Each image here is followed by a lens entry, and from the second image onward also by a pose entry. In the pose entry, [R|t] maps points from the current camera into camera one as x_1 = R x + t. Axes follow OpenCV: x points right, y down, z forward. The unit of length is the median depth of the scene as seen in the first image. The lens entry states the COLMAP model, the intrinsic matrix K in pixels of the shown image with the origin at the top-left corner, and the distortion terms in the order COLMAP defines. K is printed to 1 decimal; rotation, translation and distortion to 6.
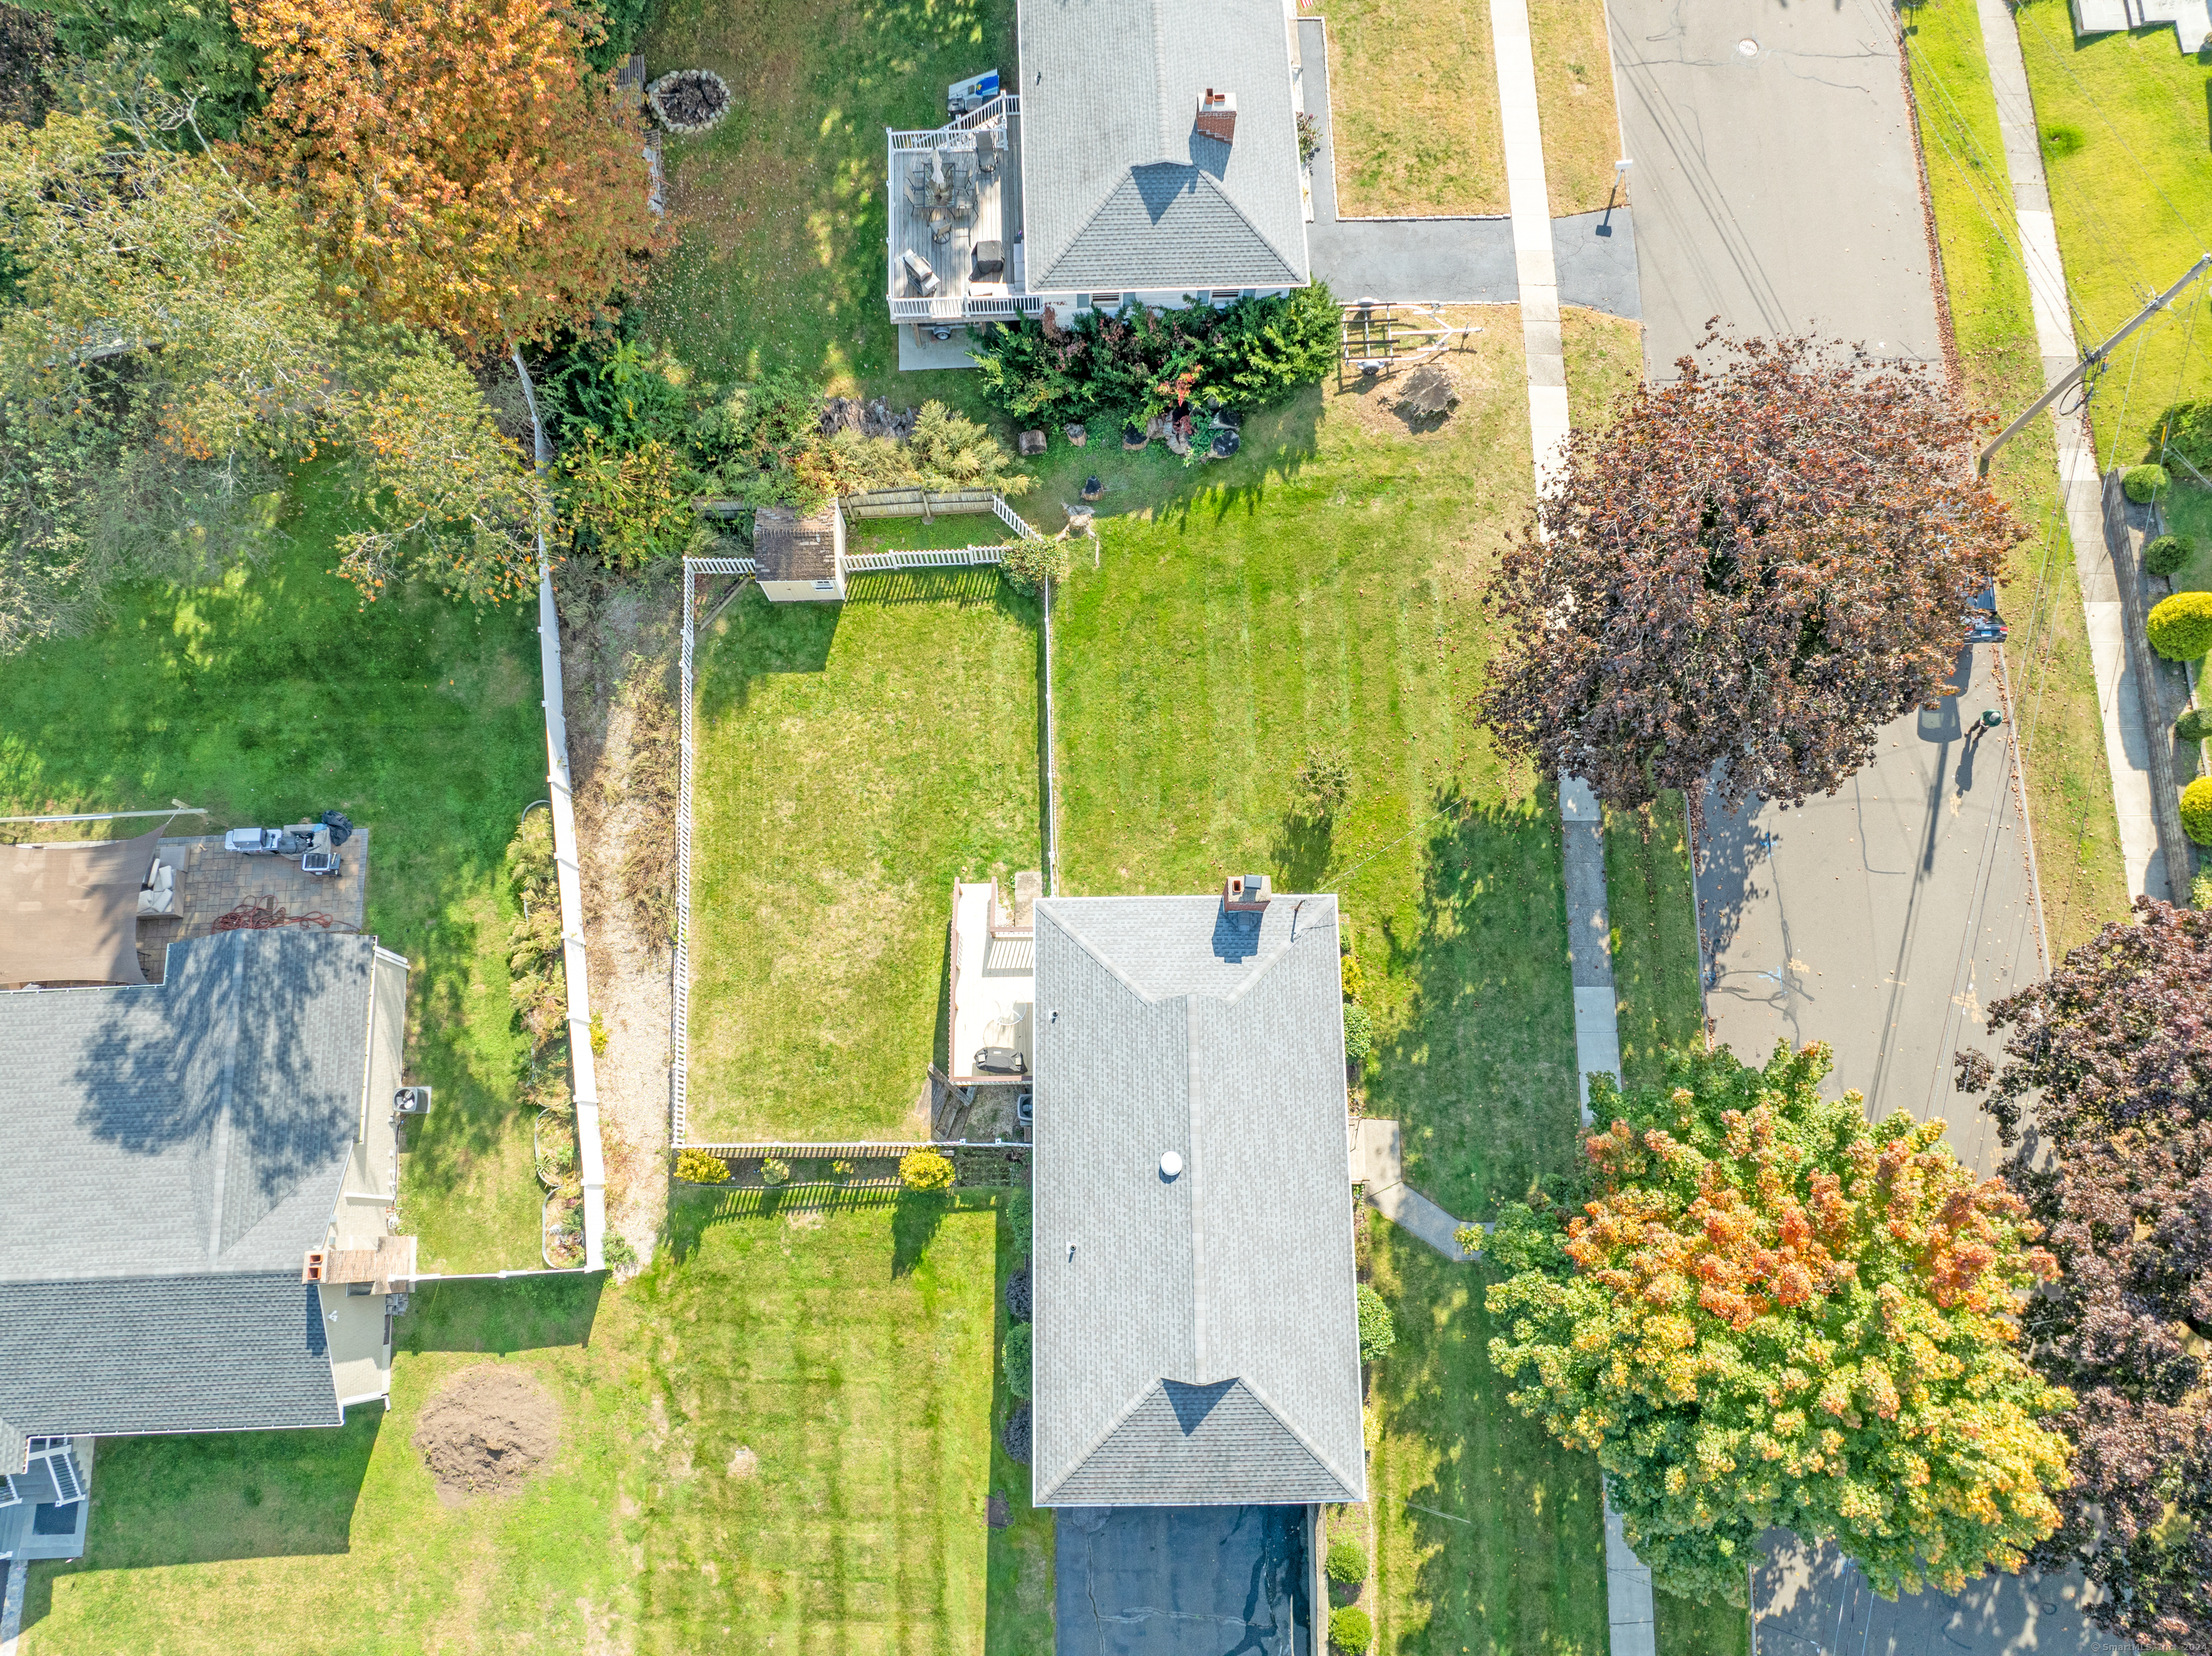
lens RADIAL K [[1559.8, 0, 1108.9], [0, 1559.8, 822.1], [0, 0, 1]] dist [-0.043775, 0.010796]
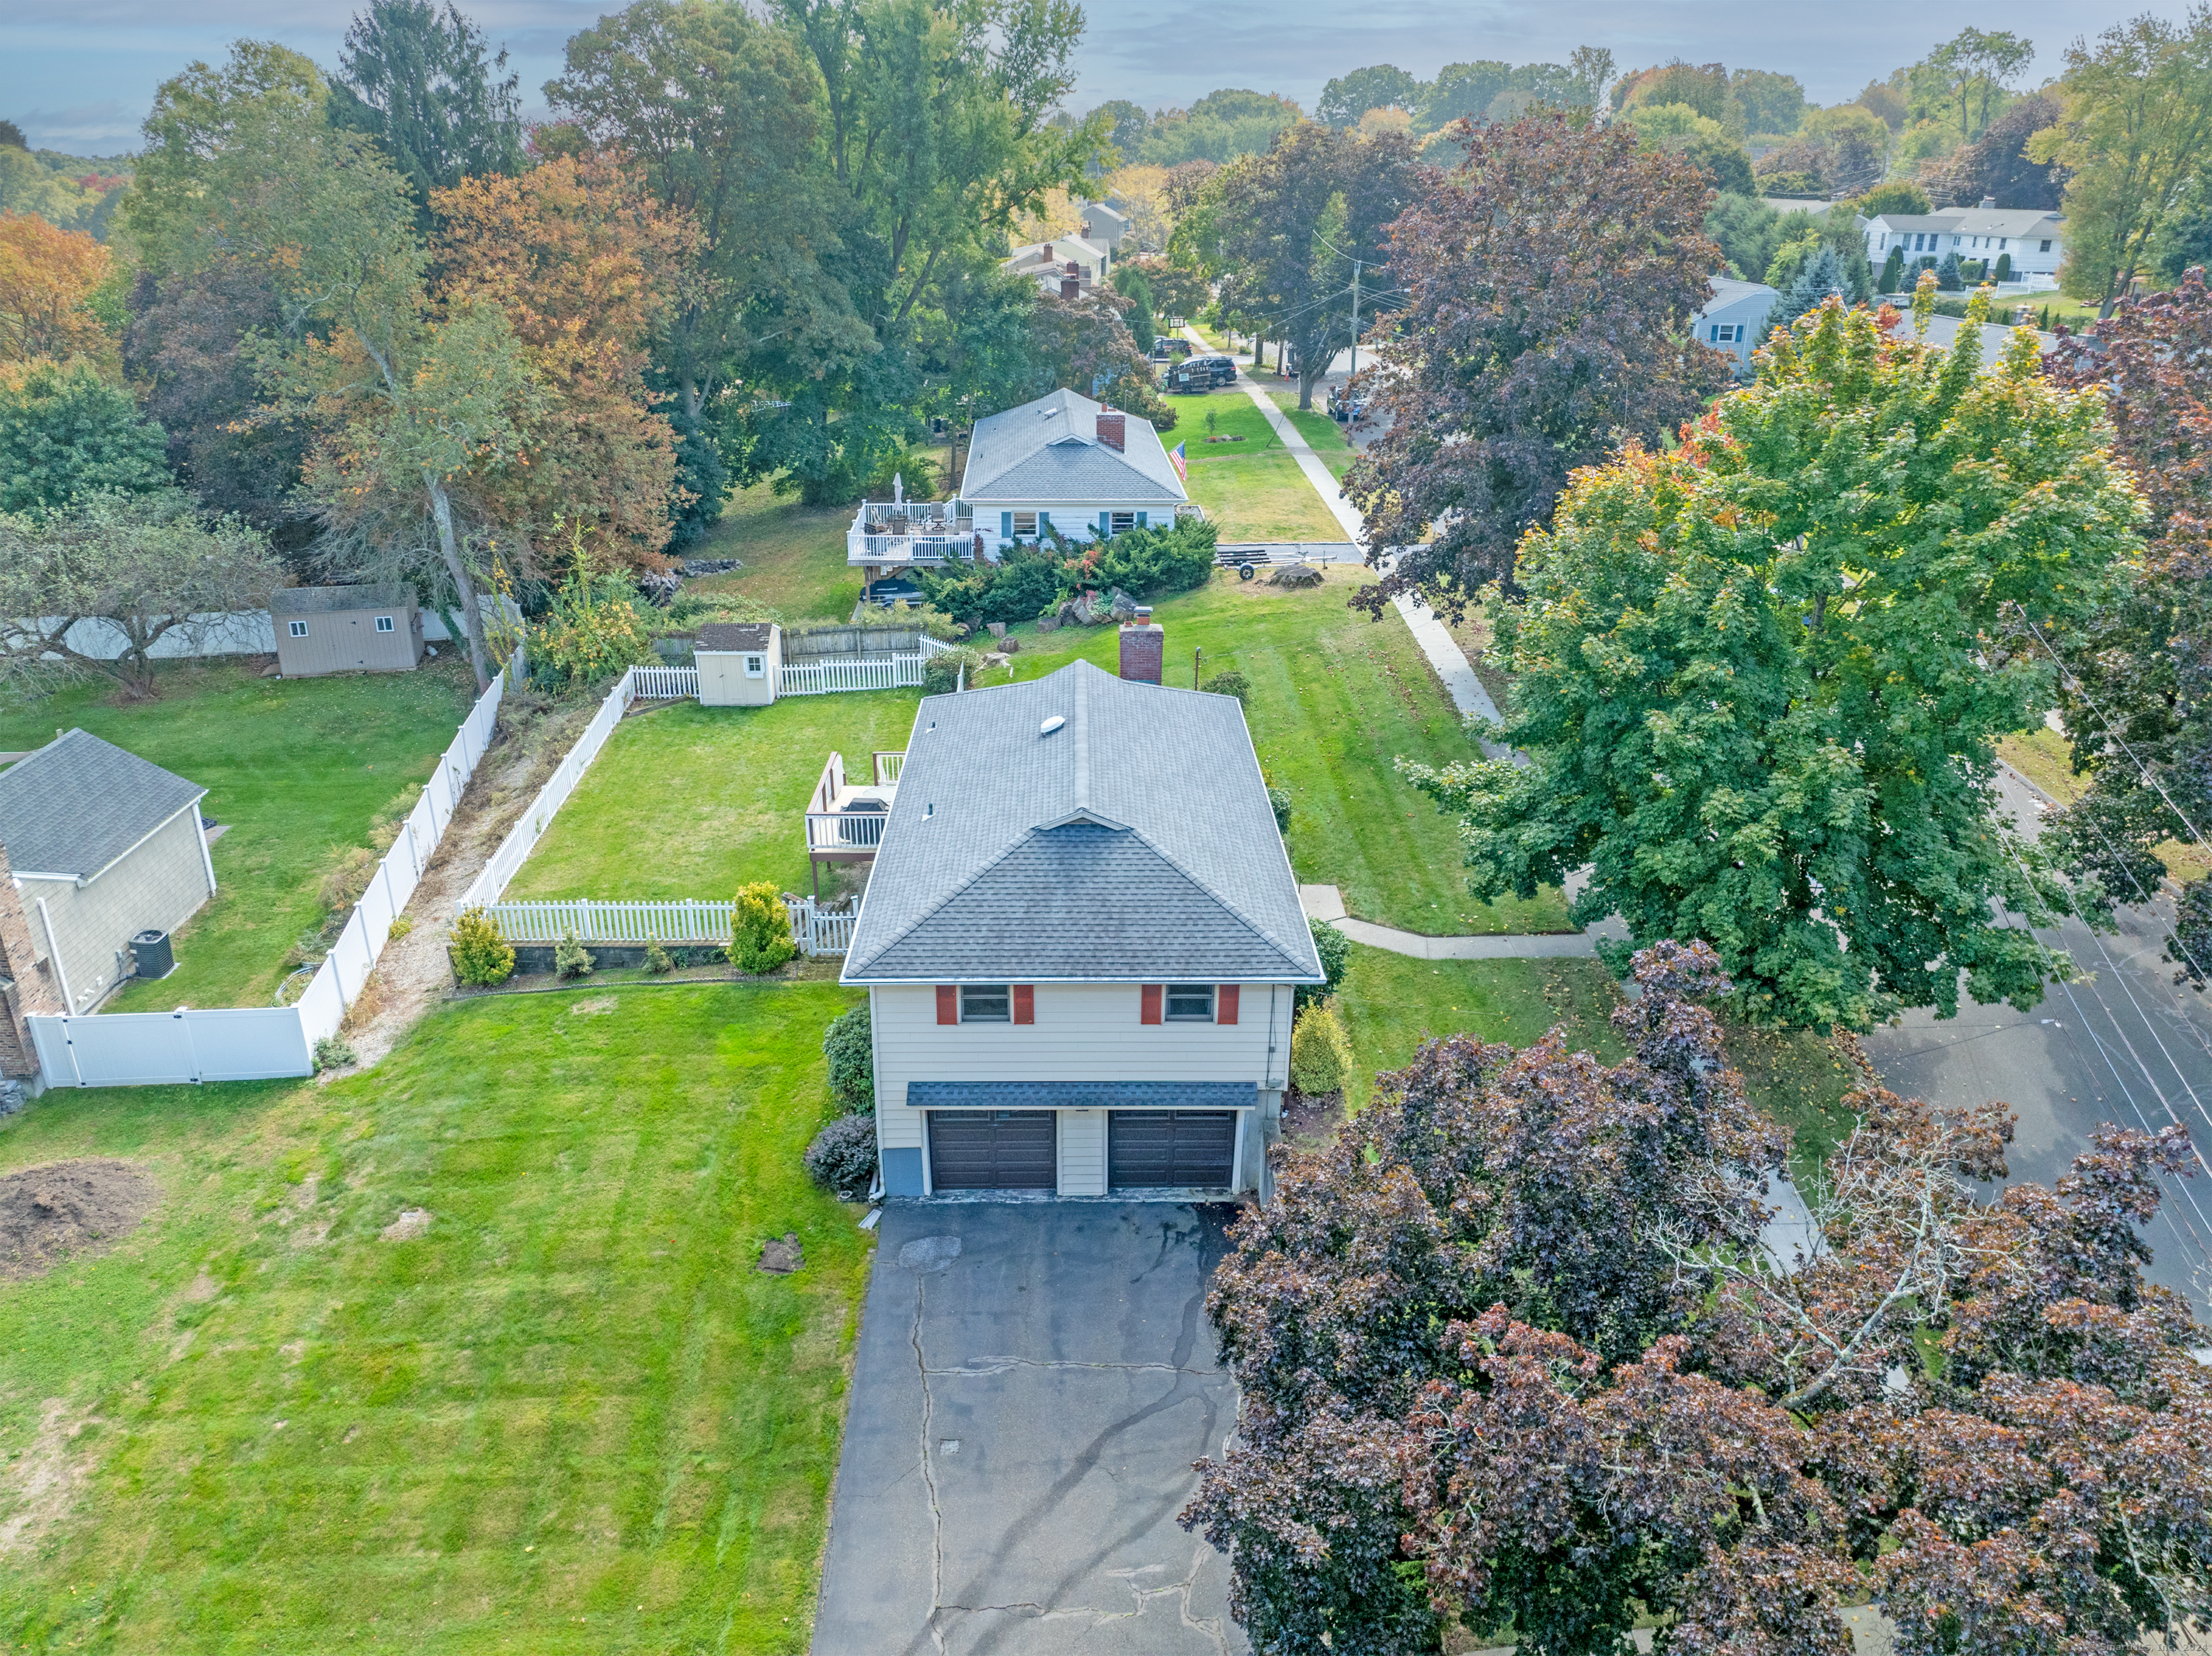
lens RADIAL K [[1559.8, 0, 1110.2], [0, 1559.8, 833.9], [0, 0, 1]] dist [-0.043775, 0.010796]
pose [[0.999959, -0.004172, 0.007981, 0.056648], [0.008871, 0.609031, -0.793097, 0.816477], [-0.001552, 0.793136, 0.609043, 0.455791]]
